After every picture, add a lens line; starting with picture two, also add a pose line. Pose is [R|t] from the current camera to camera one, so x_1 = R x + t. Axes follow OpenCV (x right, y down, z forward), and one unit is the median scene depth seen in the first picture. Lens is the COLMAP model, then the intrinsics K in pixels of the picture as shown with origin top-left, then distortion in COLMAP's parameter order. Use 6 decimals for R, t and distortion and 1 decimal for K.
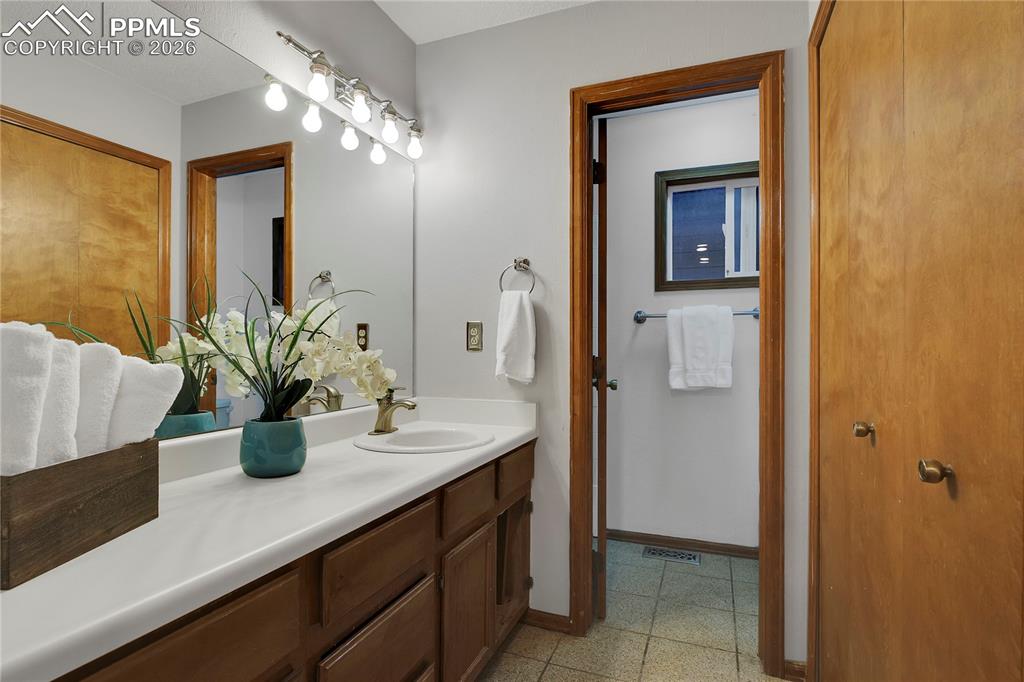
lens RADIAL K [[511.1, 0, 512.0], [0, 511.1, 341.0], [0, 0, 1]] dist [-0.000028, 0.000062]
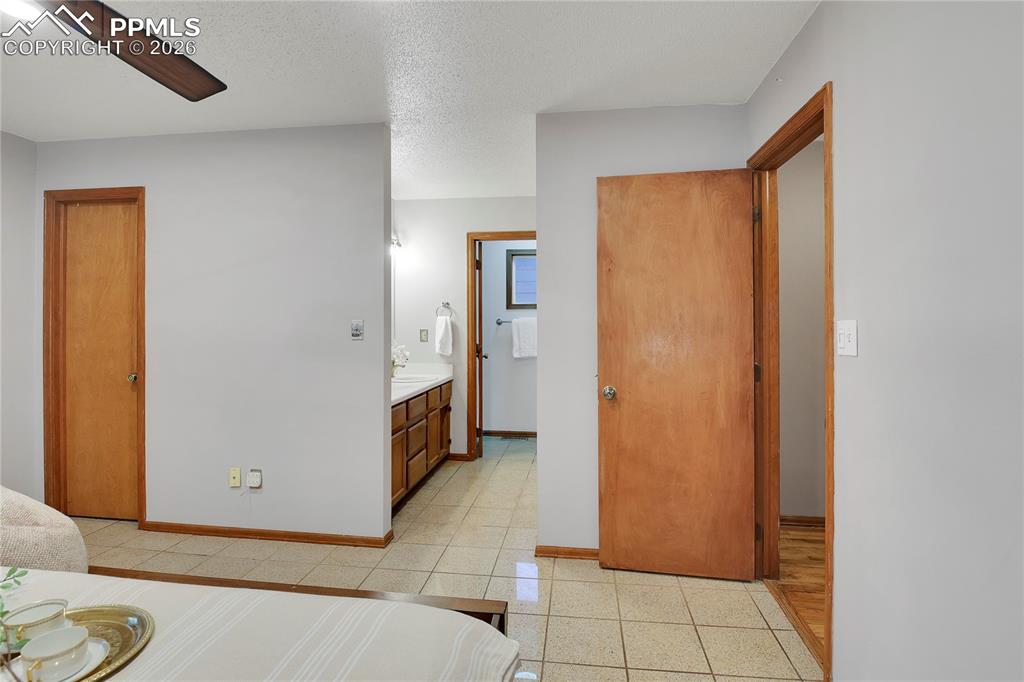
lens RADIAL K [[511.1, 0, 512.0], [0, 511.1, 341.0], [0, 0, 1]] dist [-0.000028, 0.000062]
pose [[0.972332, -0.012127, 0.233290, -0.230322], [0.000659, 0.998790, 0.049175, -0.099171], [-0.233604, -0.047661, 0.971163, -1.314954]]
